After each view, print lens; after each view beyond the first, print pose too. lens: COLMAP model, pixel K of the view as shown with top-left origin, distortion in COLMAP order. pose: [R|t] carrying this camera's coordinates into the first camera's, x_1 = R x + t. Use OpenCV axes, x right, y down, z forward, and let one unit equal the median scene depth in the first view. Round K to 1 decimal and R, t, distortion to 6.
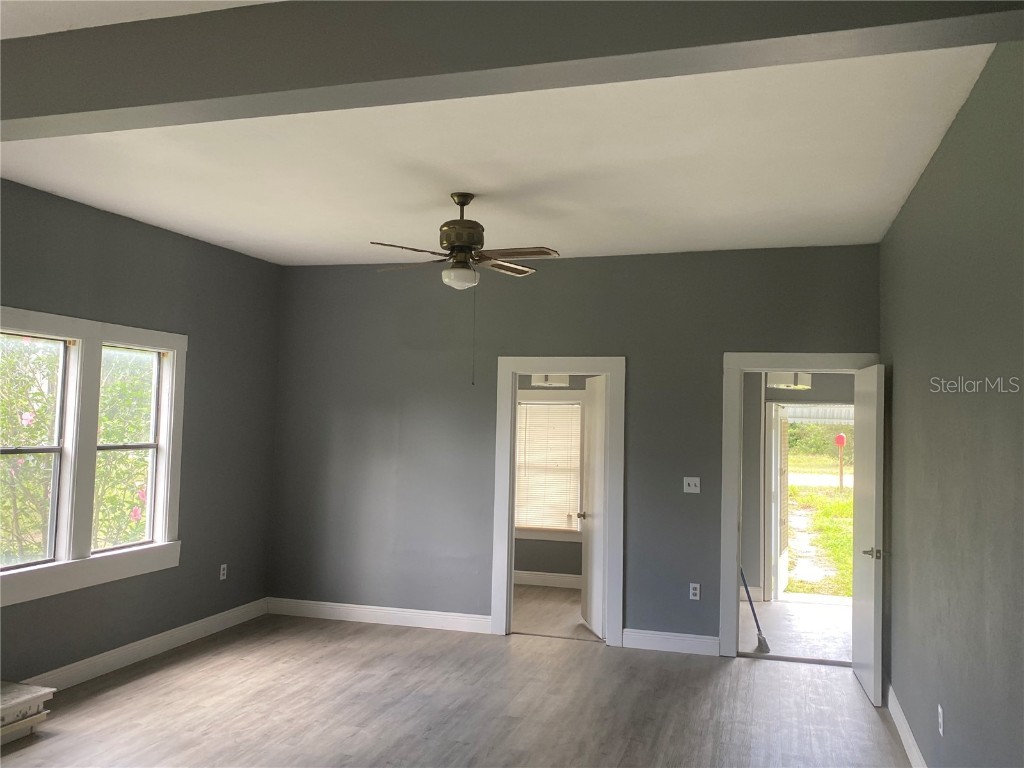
lens RADIAL K [[863.4, 0, 515.1], [0, 863.4, 367.3], [0, 0, 1]] dist [0.048475, -0.053933]
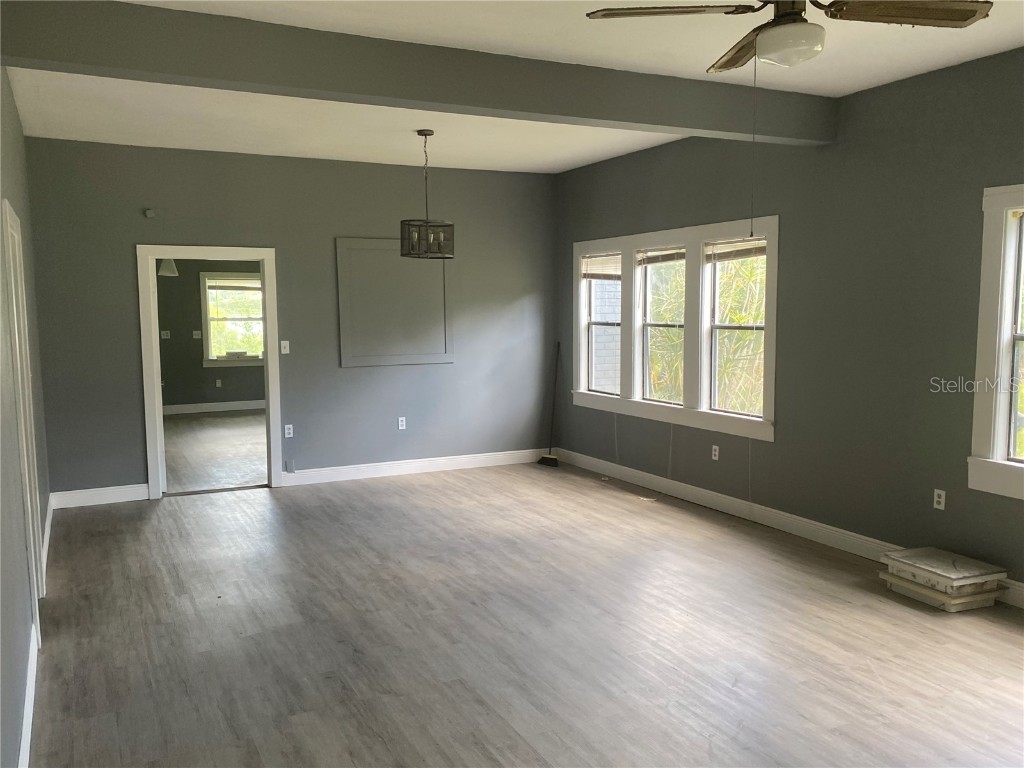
lens RADIAL K [[879.0, 0, 512.0], [0, 879.0, 384.0], [0, 0, 1]] dist [0.070832, -0.113450]
pose [[-0.723414, 0.054329, -0.688273, 0.527968], [0.029658, 0.998424, 0.047638, 0.083930], [0.689777, 0.014049, -0.723886, 1.393168]]
